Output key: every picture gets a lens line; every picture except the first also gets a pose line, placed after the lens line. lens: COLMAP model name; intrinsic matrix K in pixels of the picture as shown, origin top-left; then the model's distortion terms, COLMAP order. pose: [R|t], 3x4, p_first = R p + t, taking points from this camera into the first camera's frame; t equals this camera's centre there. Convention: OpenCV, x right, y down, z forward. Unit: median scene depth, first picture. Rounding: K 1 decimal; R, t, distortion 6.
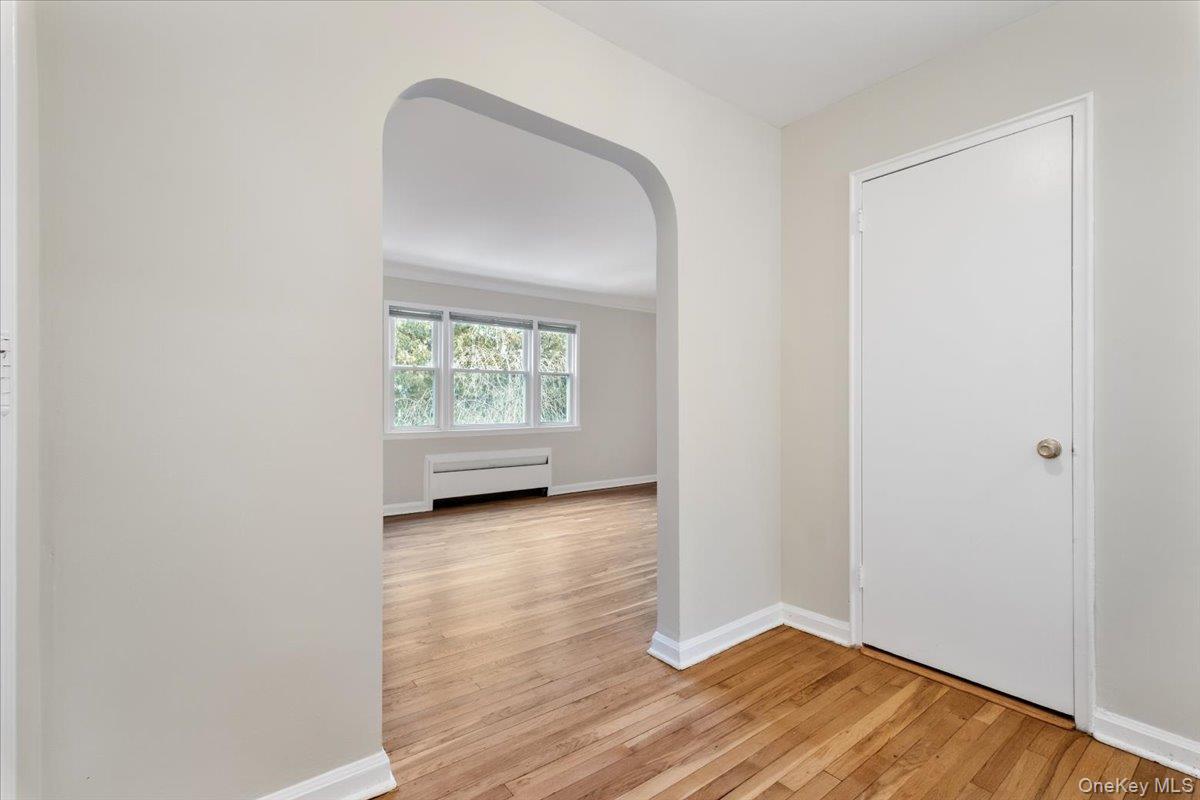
lens RADIAL K [[536.8, 0, 600.0], [0, 536.8, 400.0], [0, 0, 1]] dist [0.001302, -0.000359]
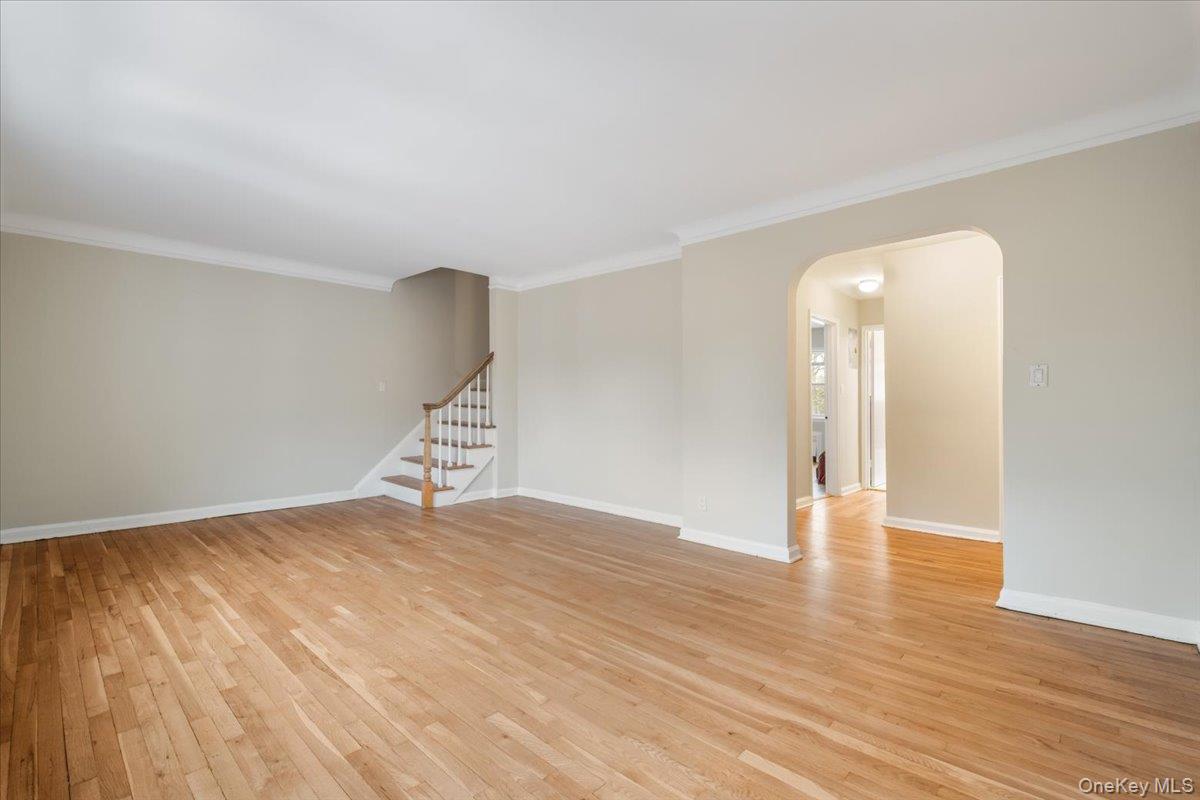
lens RADIAL K [[536.8, 0, 600.0], [0, 536.8, 400.0], [0, 0, 1]] dist [0.001302, -0.000359]
pose [[-0.160305, 0.000874, 0.987067, -0.562722], [-0.010028, 0.999947, -0.002514, 0.003317], [-0.987017, -0.010301, -0.160288, 0.748192]]
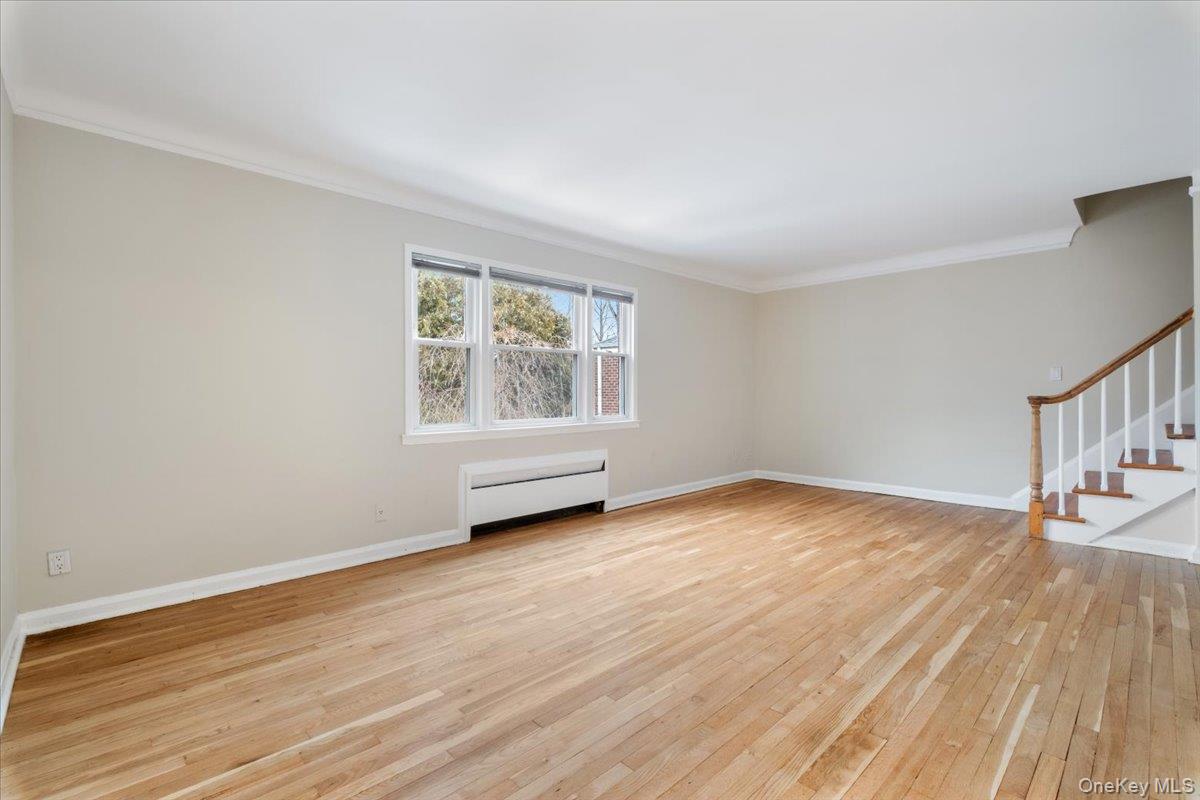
lens RADIAL K [[536.8, 0, 600.0], [0, 536.8, 400.0], [0, 0, 1]] dist [0.001302, -0.000359]
pose [[0.993844, -0.002645, 0.110753, -0.213237], [0.000338, 0.999783, 0.020845, 0.000887], [-0.110784, -0.020679, 0.993629, 0.260884]]
